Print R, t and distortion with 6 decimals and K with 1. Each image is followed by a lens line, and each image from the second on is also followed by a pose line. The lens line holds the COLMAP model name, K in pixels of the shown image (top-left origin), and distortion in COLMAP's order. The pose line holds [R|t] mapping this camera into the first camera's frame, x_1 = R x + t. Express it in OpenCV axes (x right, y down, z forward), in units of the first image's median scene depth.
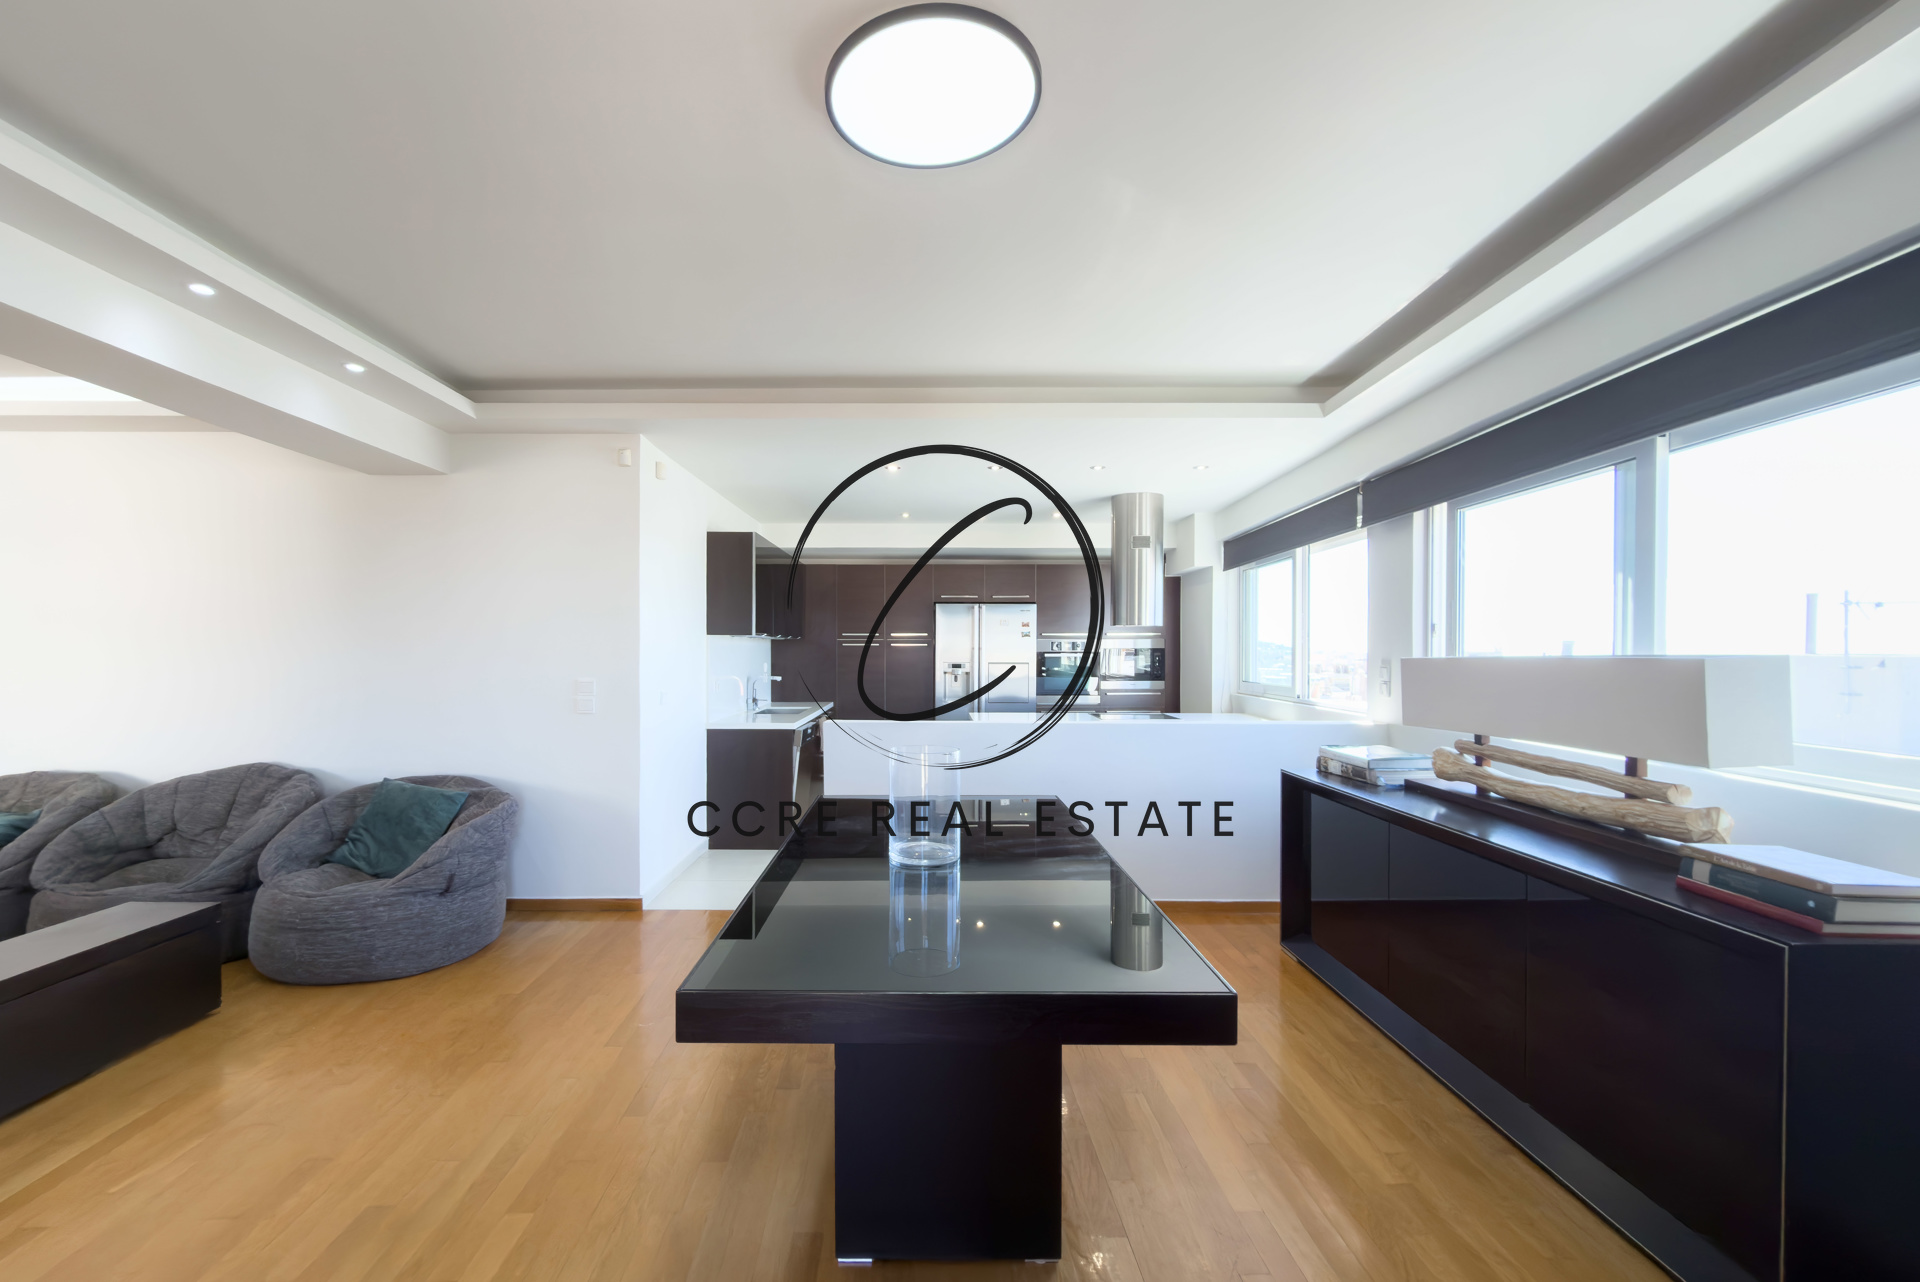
lens RADIAL K [[777.1, 0, 955.4], [0, 777.1, 653.2], [0, 0, 1]] dist [-0.000521, -0.000270]
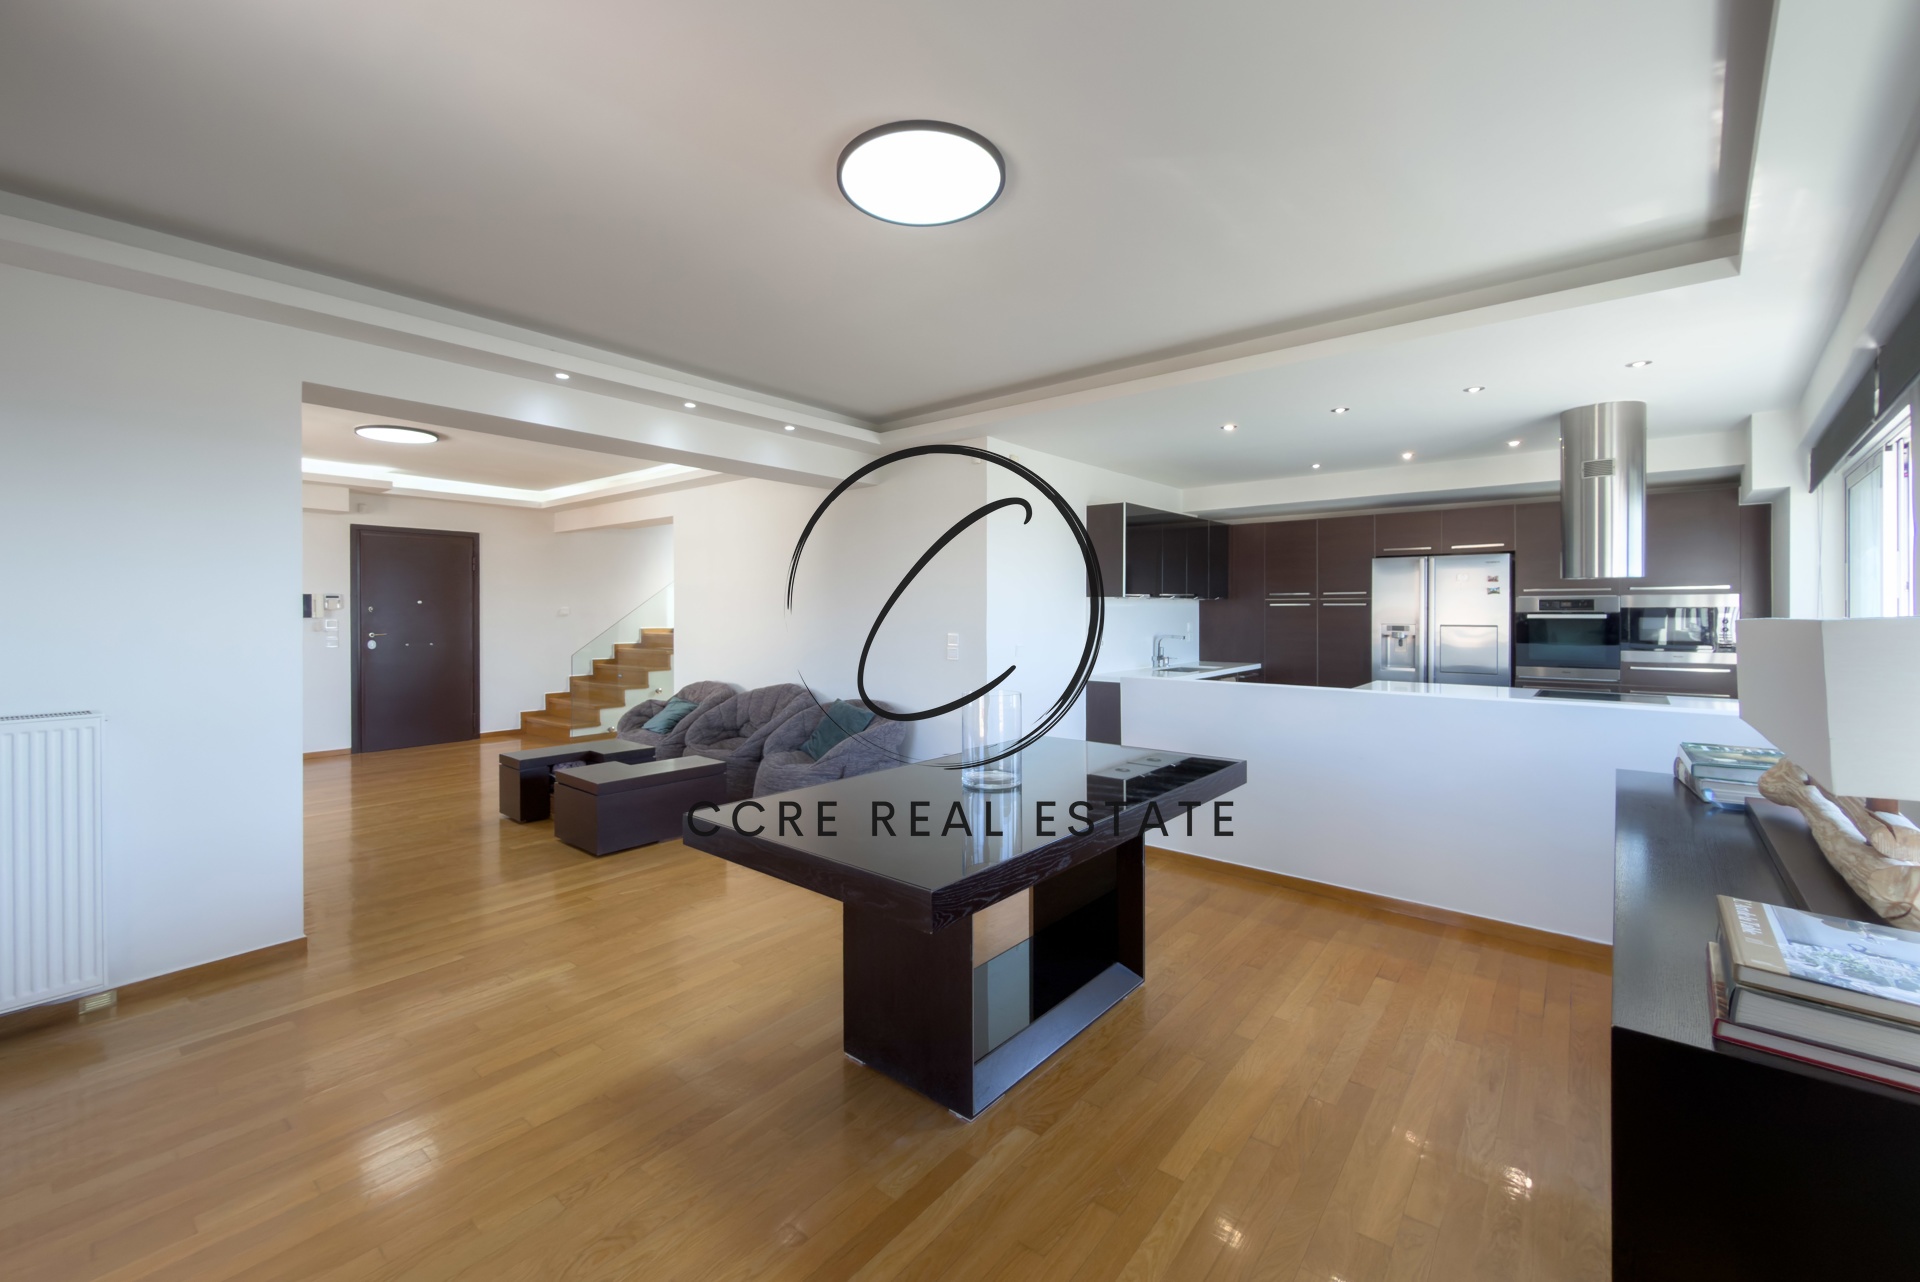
lens RADIAL K [[777.1, 0, 969.9], [0, 777.1, 605.6], [0, 0, 1]] dist [-0.000521, -0.000270]
pose [[0.772078, -0.005381, -0.635505, 0.381314], [-0.001078, 0.999952, -0.009778, -0.000056], [0.635527, 0.008234, 0.772035, 0.027781]]
